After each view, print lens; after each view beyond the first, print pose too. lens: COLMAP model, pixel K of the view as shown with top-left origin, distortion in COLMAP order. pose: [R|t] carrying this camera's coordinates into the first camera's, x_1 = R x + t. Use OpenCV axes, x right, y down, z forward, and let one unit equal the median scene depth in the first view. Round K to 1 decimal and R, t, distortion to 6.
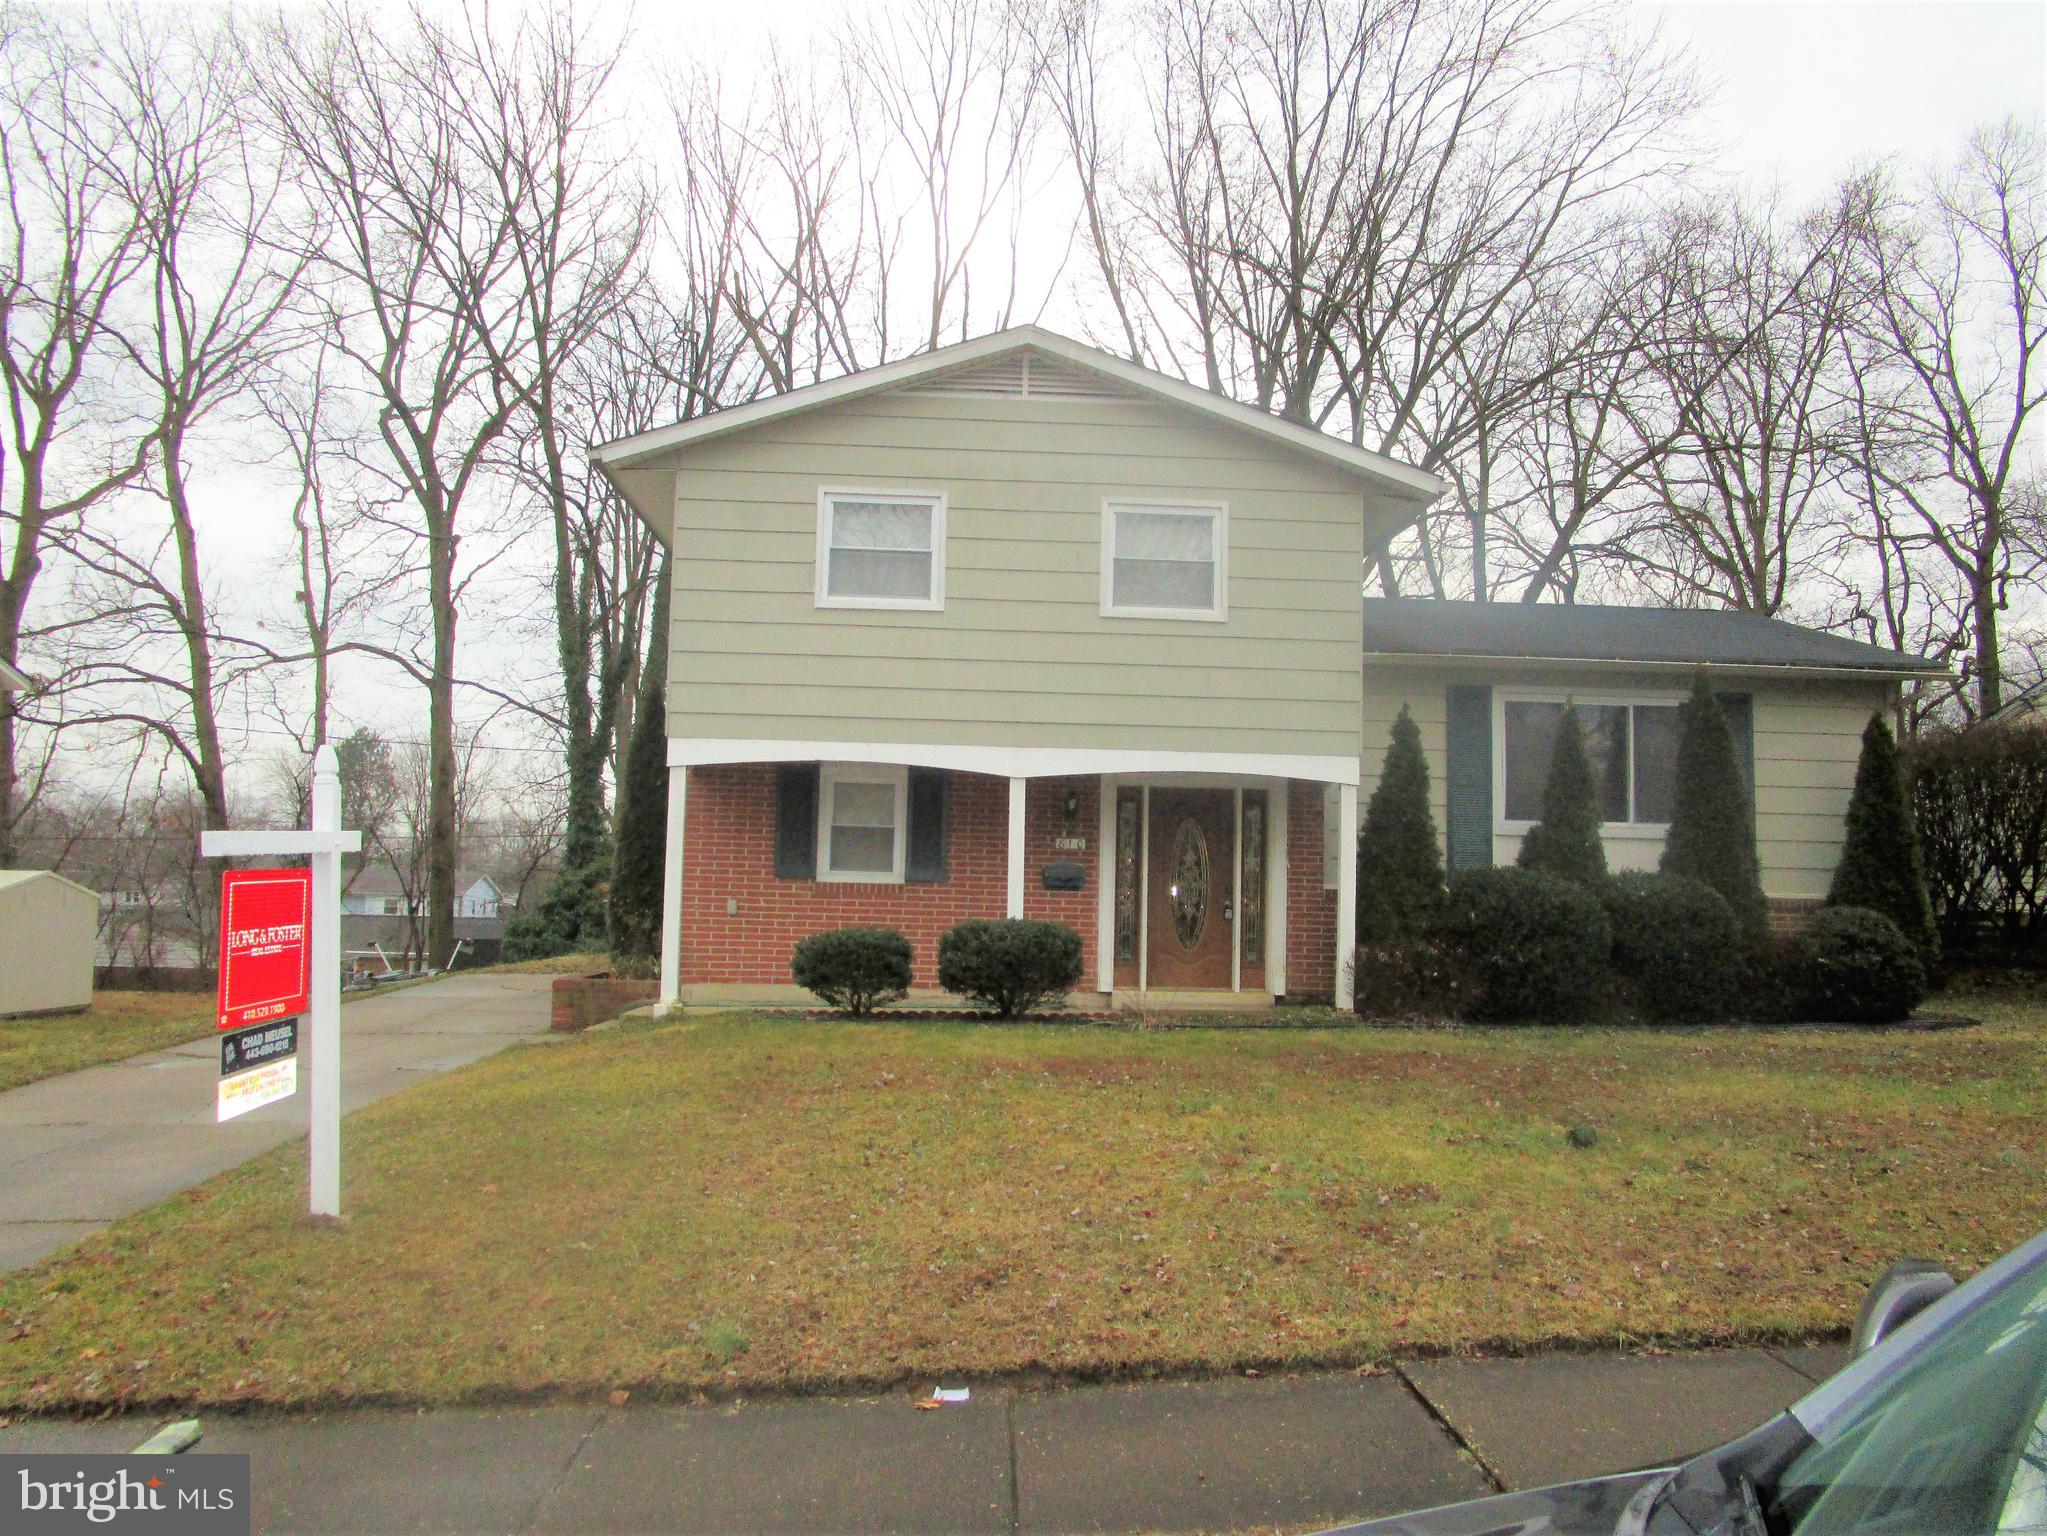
lens RADIAL K [[1479.7, 0, 1028.0], [0, 1479.7, 769.0], [0, 0, 1]] dist [-0.024173, 0.000071]
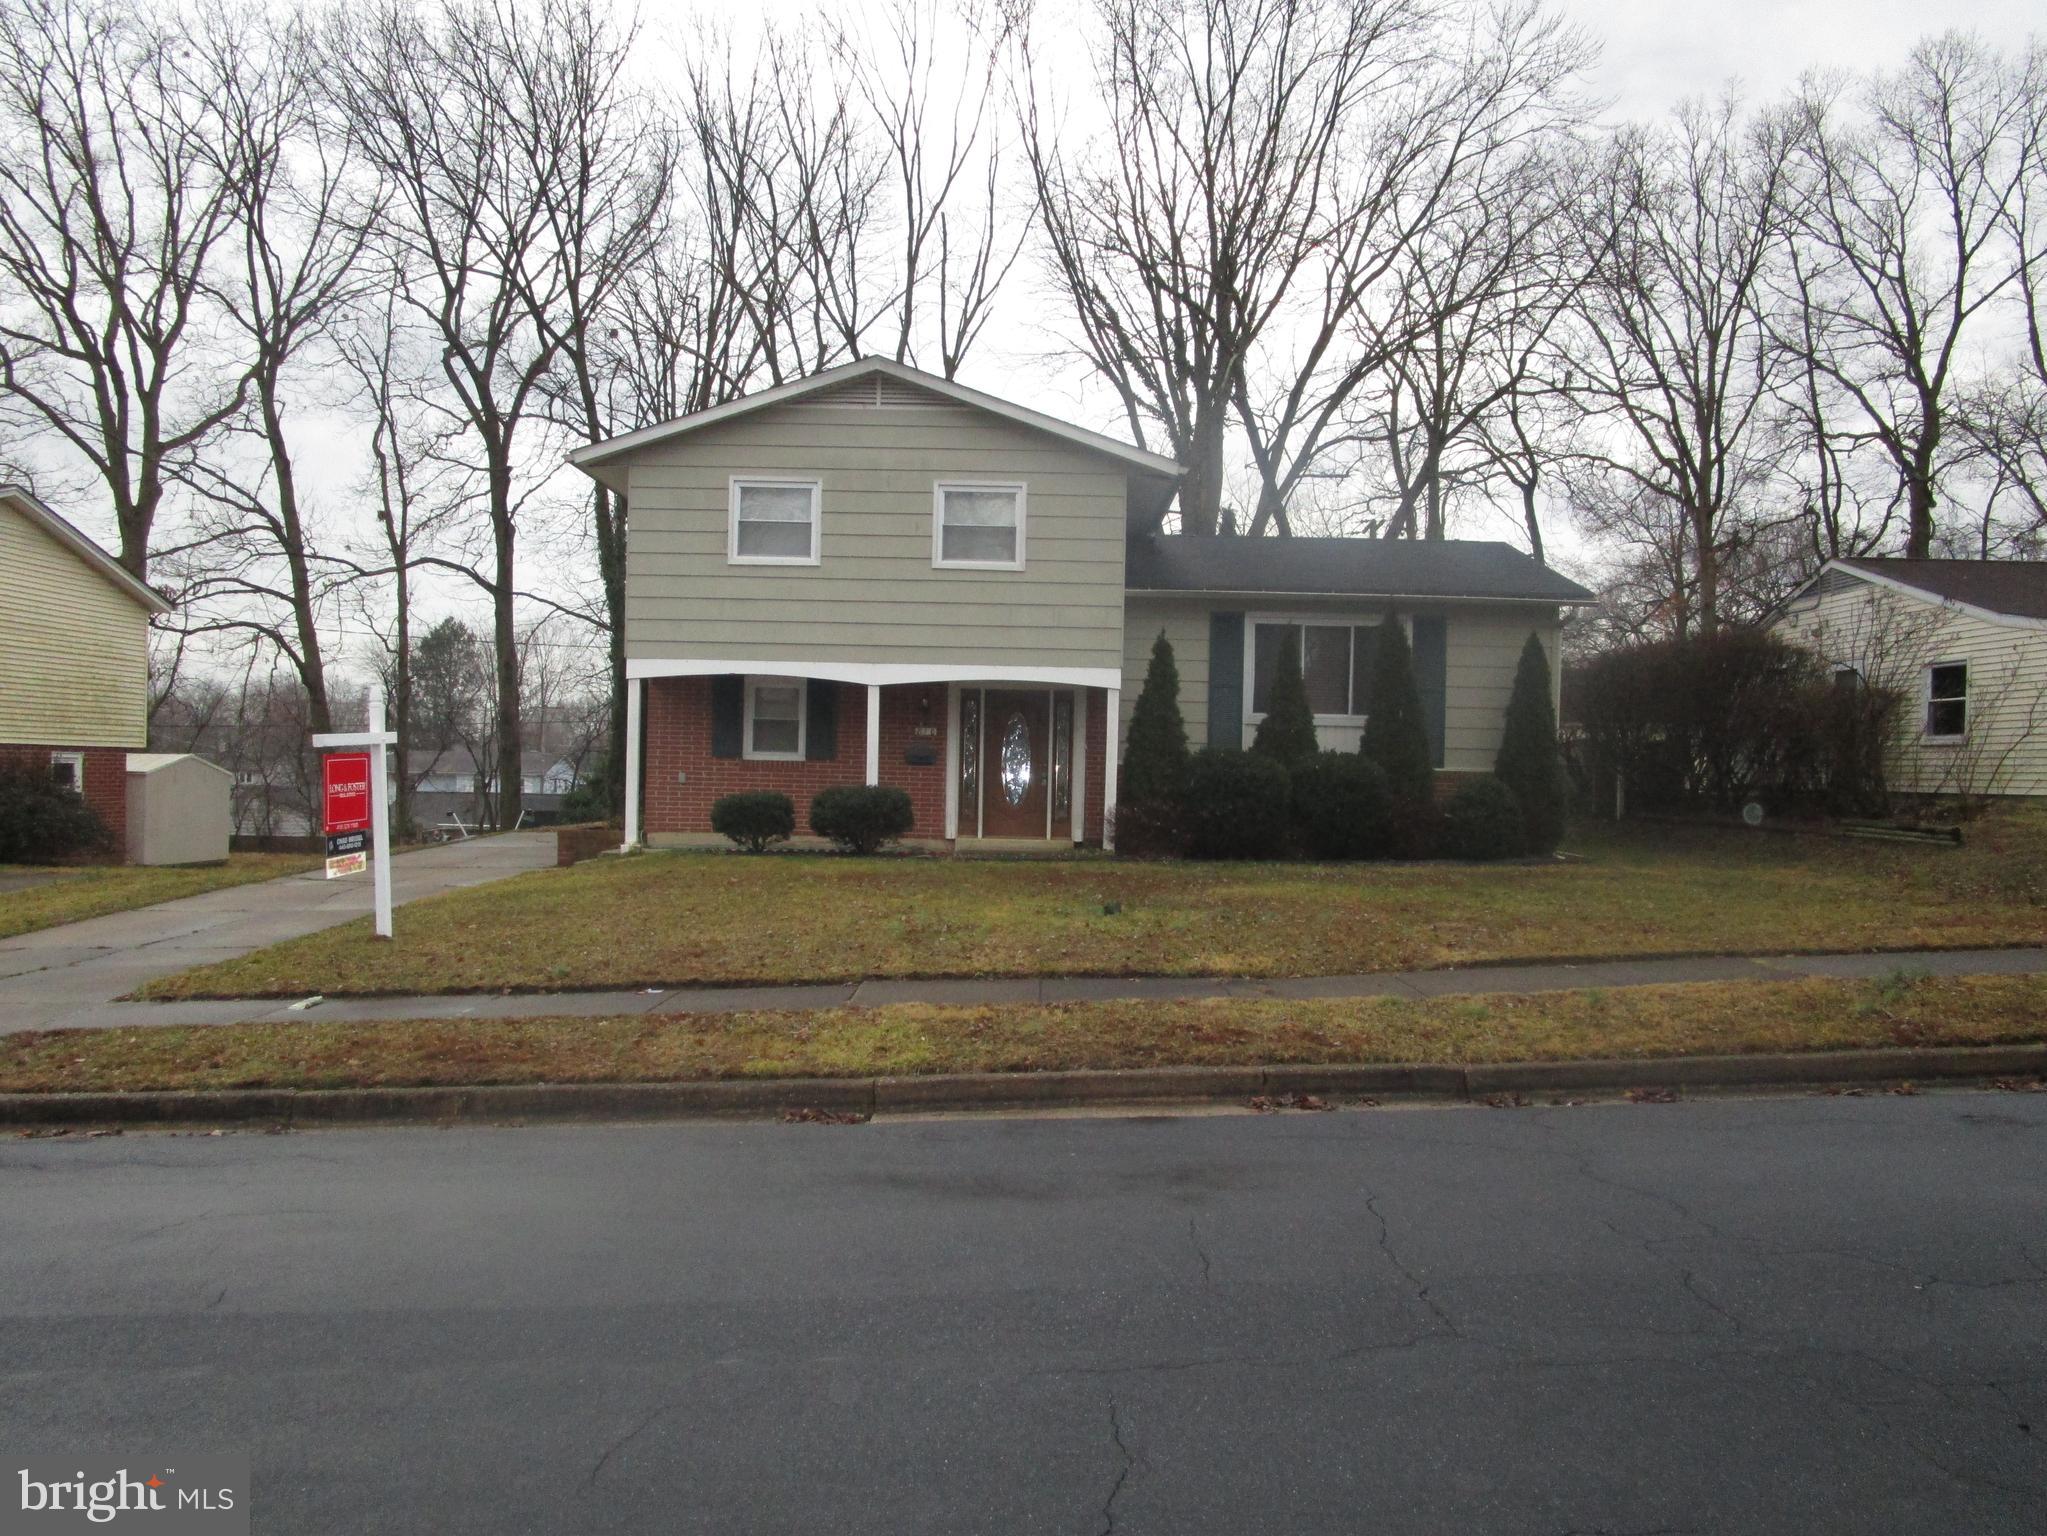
lens RADIAL K [[1479.7, 0, 1028.0], [0, 1479.7, 769.0], [0, 0, 1]] dist [-0.024173, 0.000071]
pose [[0.998424, -0.001872, -0.056089, 0.194673], [0.006434, 0.996671, 0.081269, -0.024989], [0.055750, -0.081502, 0.995113, -0.351309]]
